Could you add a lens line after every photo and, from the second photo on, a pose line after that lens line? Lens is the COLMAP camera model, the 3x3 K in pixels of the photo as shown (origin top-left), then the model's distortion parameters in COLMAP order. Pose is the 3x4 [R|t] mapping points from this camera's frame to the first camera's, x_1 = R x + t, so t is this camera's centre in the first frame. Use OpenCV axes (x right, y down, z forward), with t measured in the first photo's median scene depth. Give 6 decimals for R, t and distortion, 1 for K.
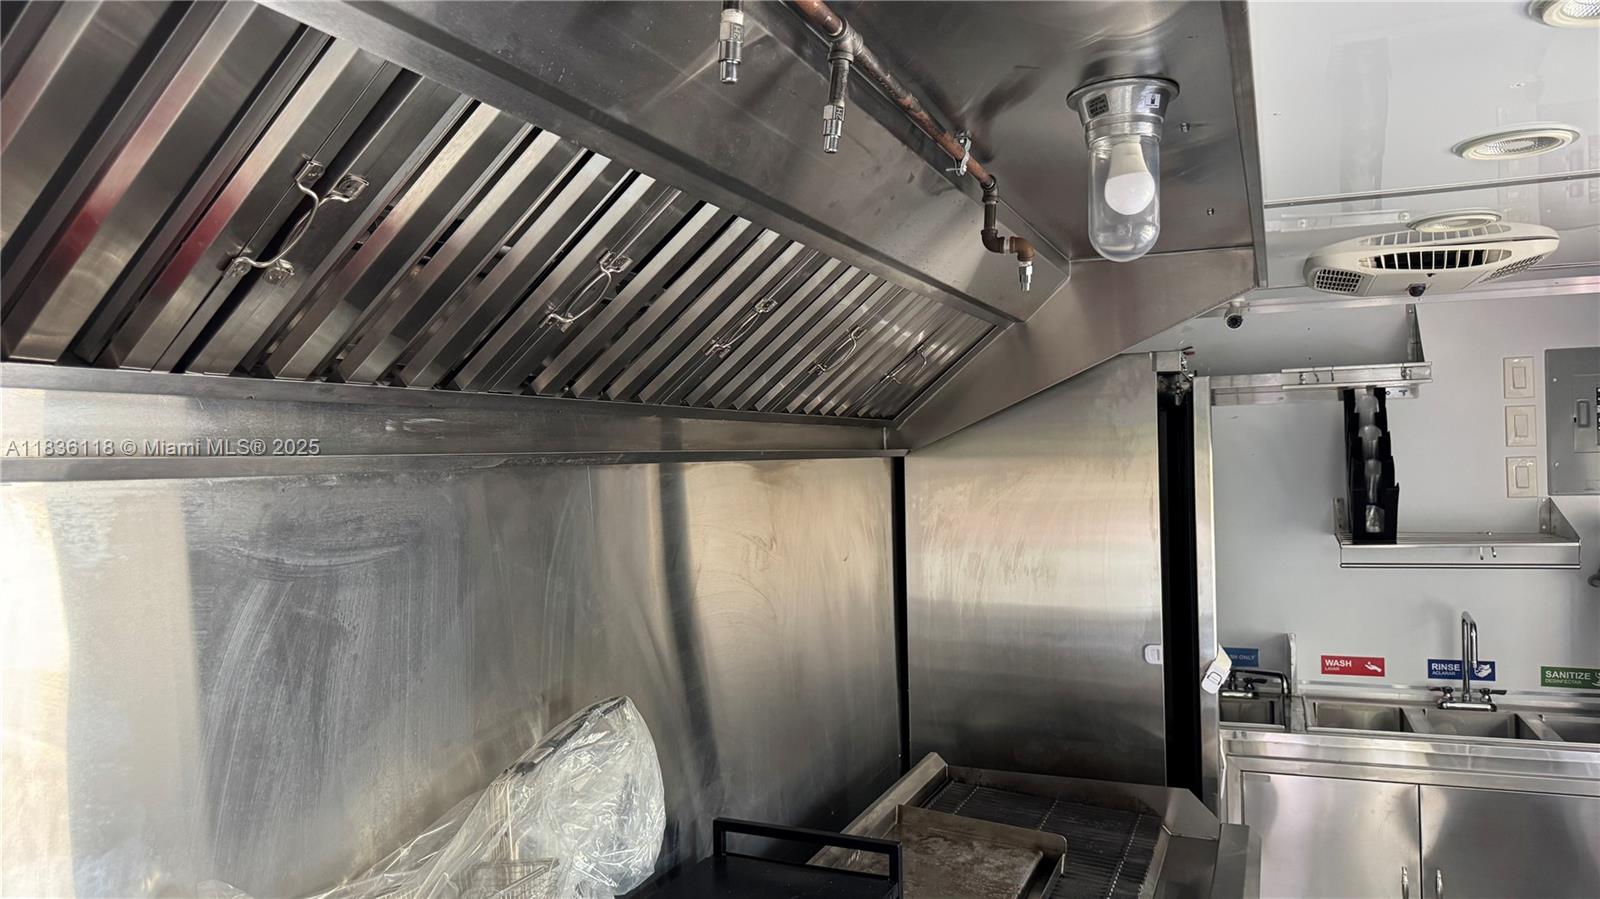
lens RADIAL K [[1141.2, 0, 800.0], [0, 1141.2, 449.5], [0, 0, 1]] dist [-0.003353, -0.006807]
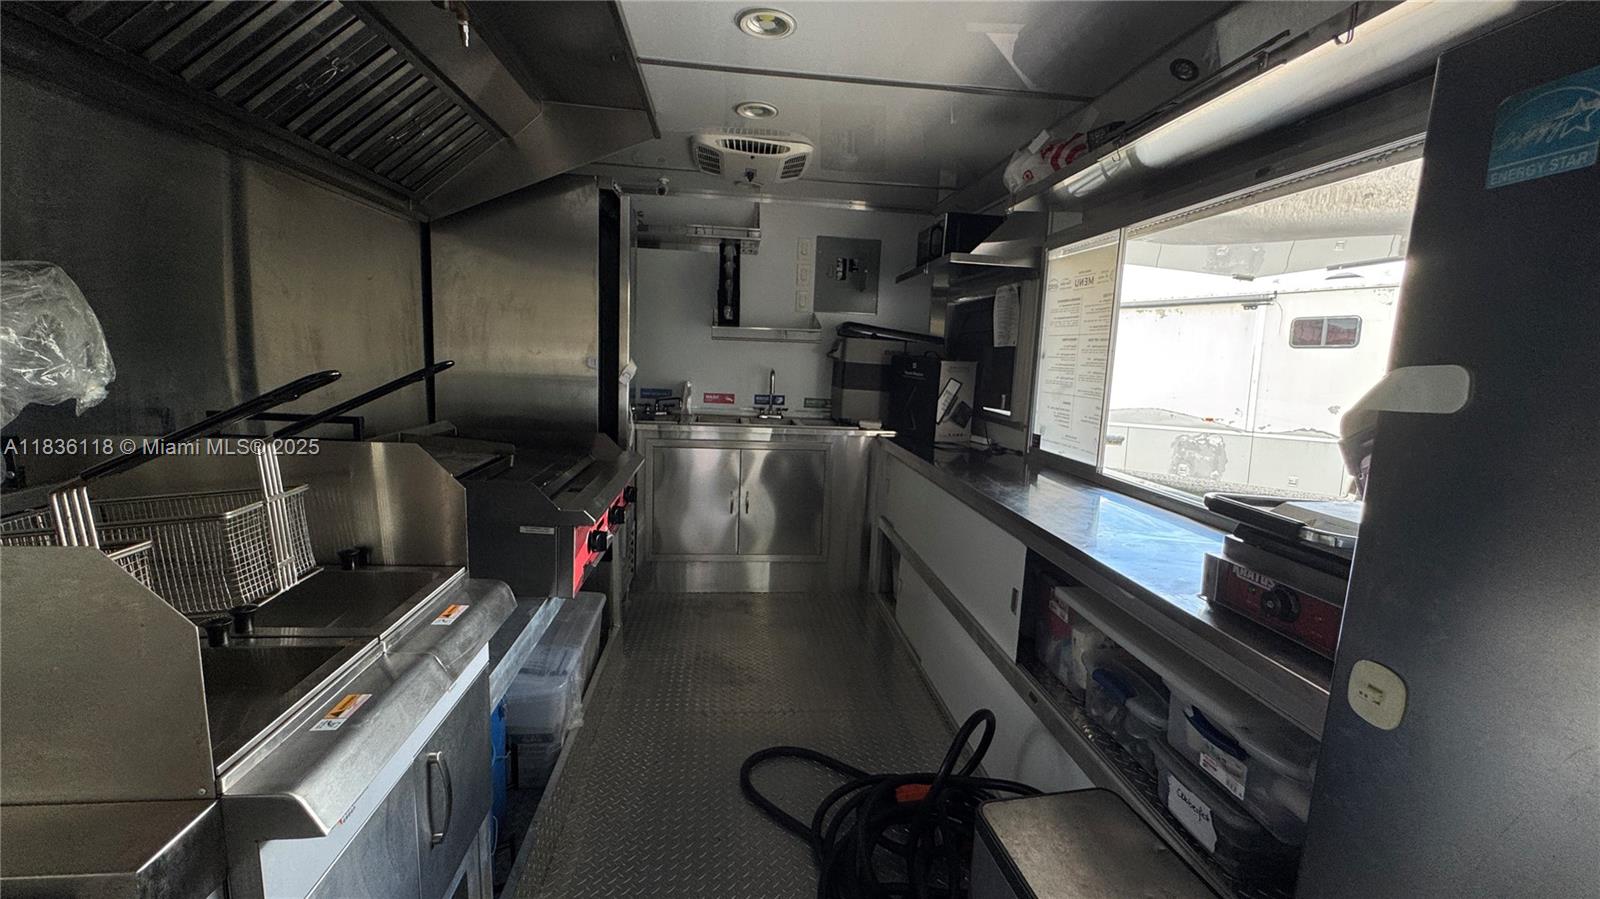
lens RADIAL K [[643.6, 0, 797.6], [0, 643.6, 446.6], [0, 0, 1]] dist [-0.003026, -0.000106]
pose [[0.876723, -0.007622, 0.480935, 0.093050], [-0.067190, 0.988130, 0.138145, 0.121707], [-0.476280, -0.153429, 0.865804, 0.004401]]
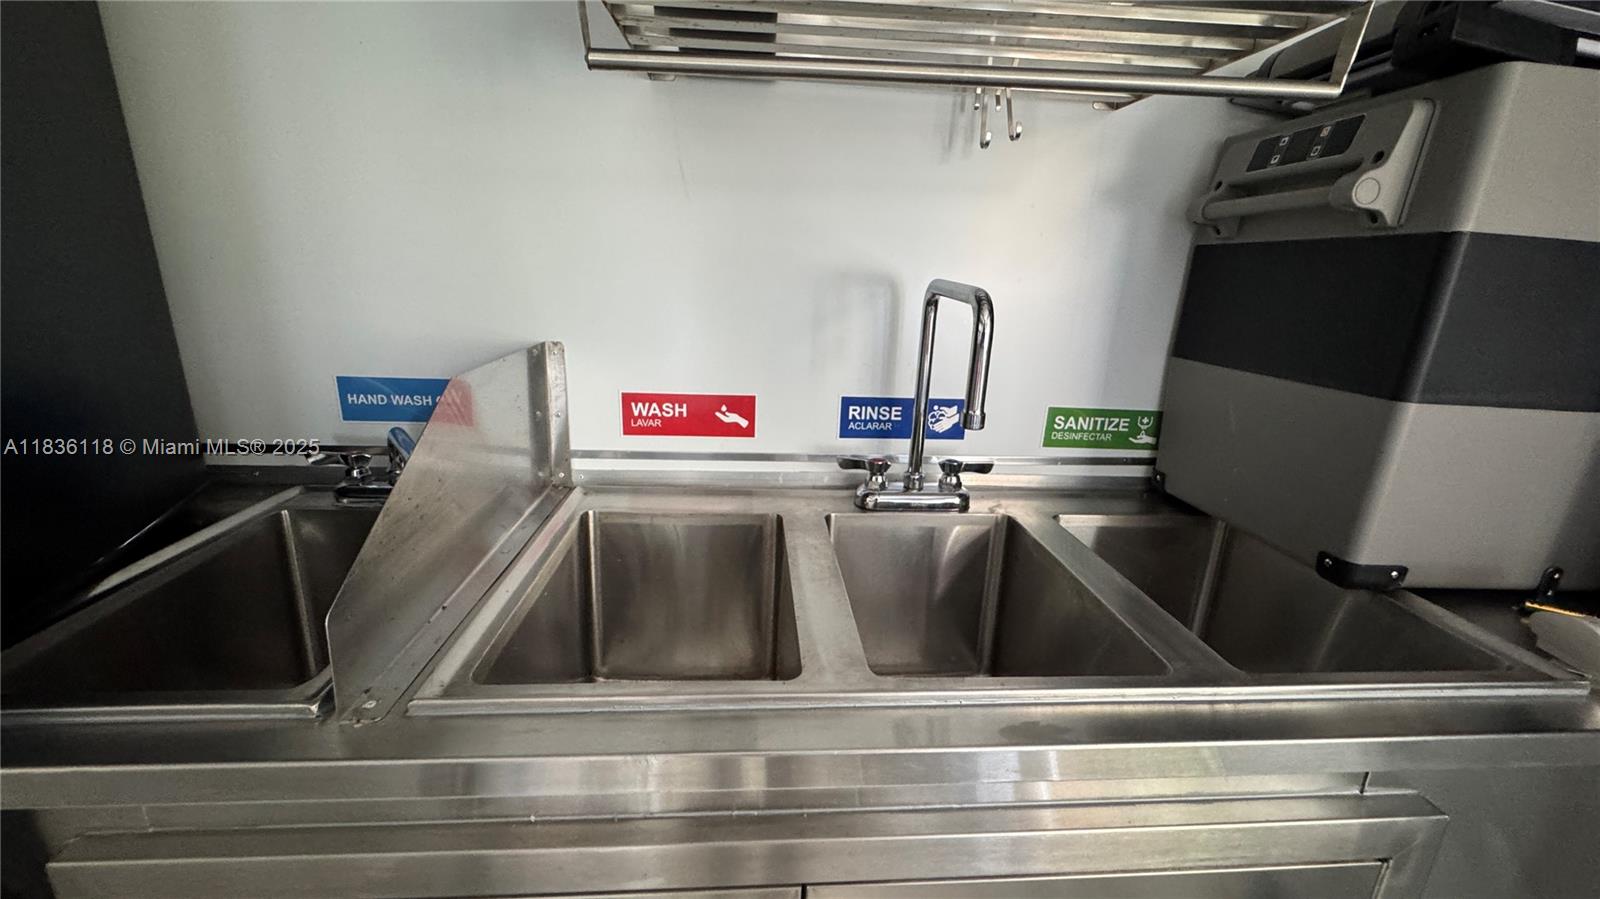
lens RADIAL K [[643.6, 0, 797.6], [0, 643.6, 446.6], [0, 0, 1]] dist [-0.003026, -0.000106]
pose [[0.891913, -0.063952, 0.447661, 0.442216], [-0.060830, 0.963984, 0.258910, 0.145371], [-0.448096, -0.258157, 0.855900, 0.825849]]
